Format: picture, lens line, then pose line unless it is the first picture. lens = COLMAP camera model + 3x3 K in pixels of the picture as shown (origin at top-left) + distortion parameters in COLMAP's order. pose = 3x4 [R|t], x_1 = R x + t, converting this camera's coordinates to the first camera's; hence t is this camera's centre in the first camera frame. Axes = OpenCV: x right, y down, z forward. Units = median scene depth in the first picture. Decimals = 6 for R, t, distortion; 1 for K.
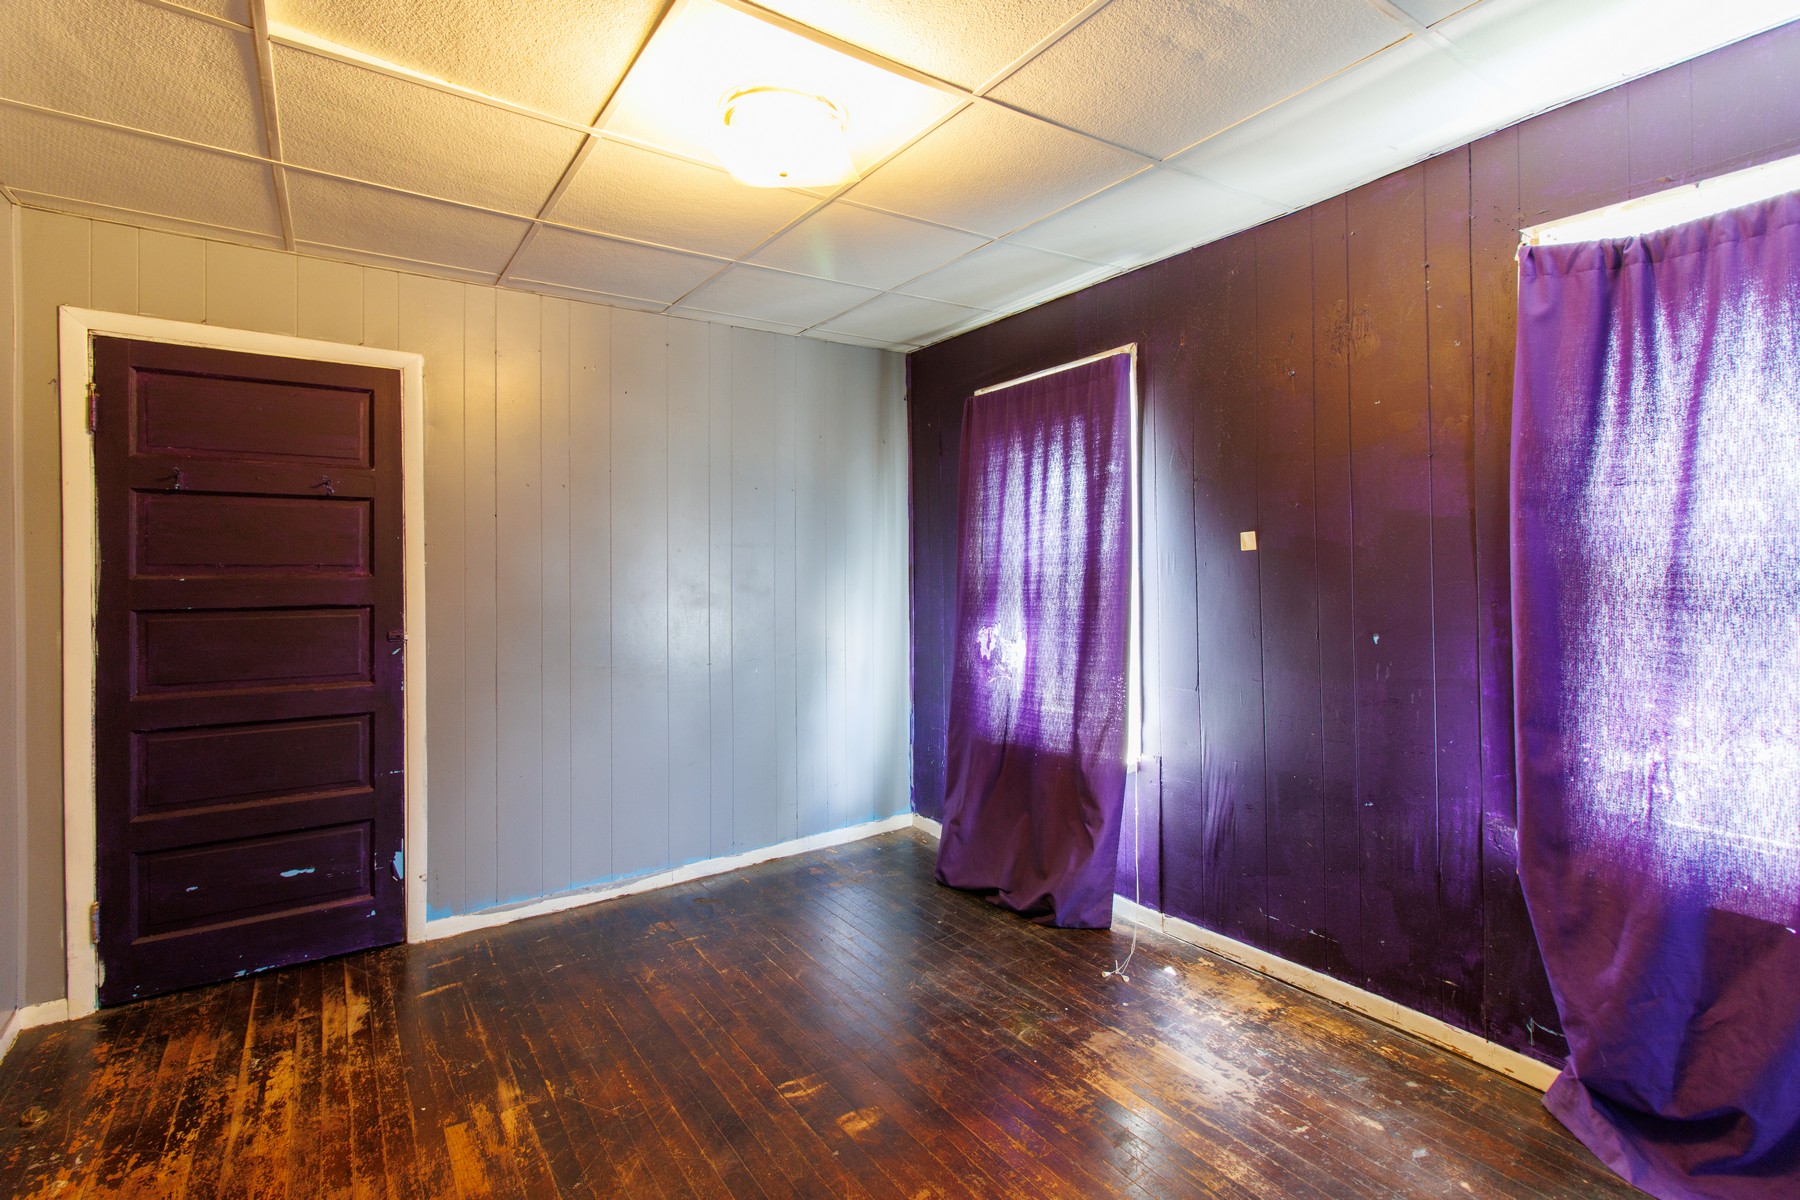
lens RADIAL K [[877.5, 0, 930.8], [0, 877.5, 575.0], [0, 0, 1]] dist [0.000180, 0.001335]
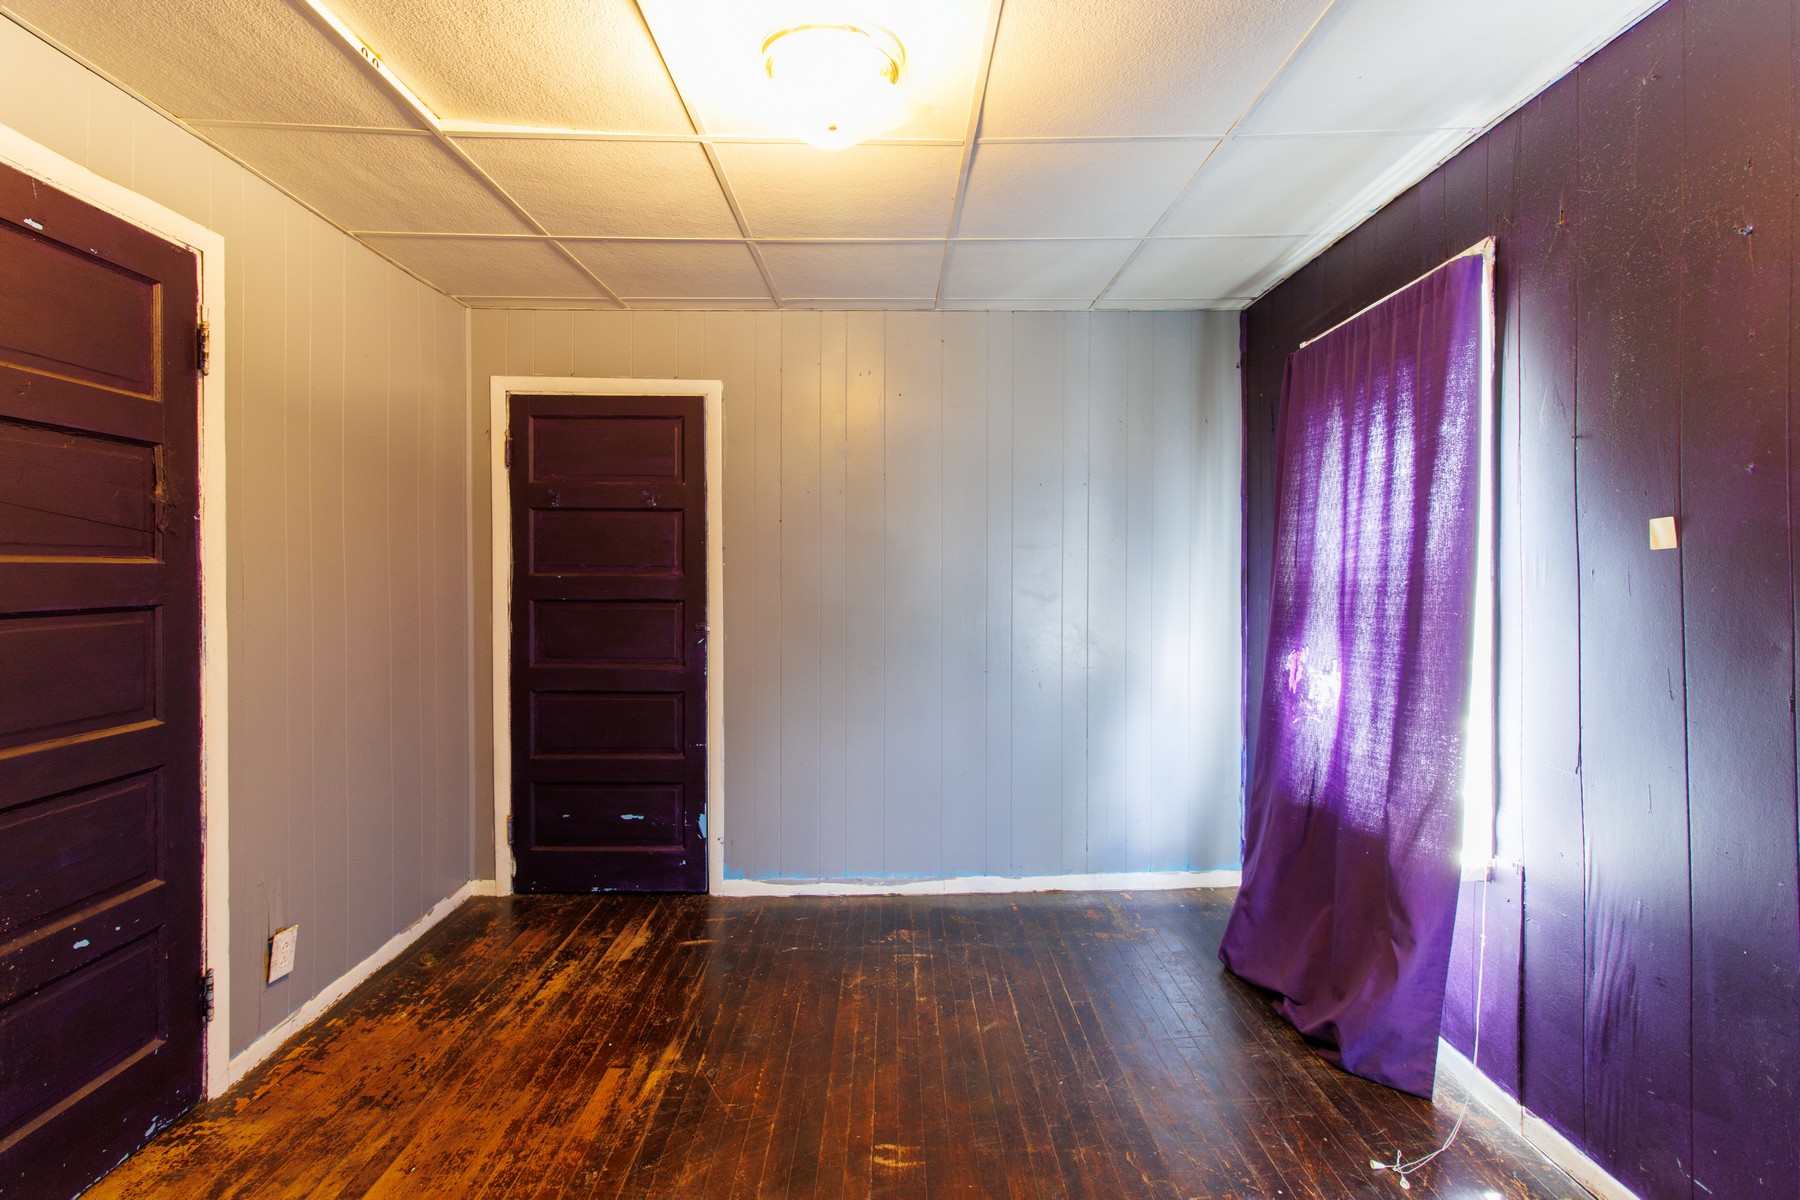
lens RADIAL K [[877.5, 0, 894.4], [0, 877.5, 584.9], [0, 0, 1]] dist [0.000180, 0.001335]
pose [[0.815053, 0.017802, -0.579112, 0.270135], [-0.011980, 0.999832, 0.013874, -0.005916], [0.579262, -0.004371, 0.815130, 0.209882]]
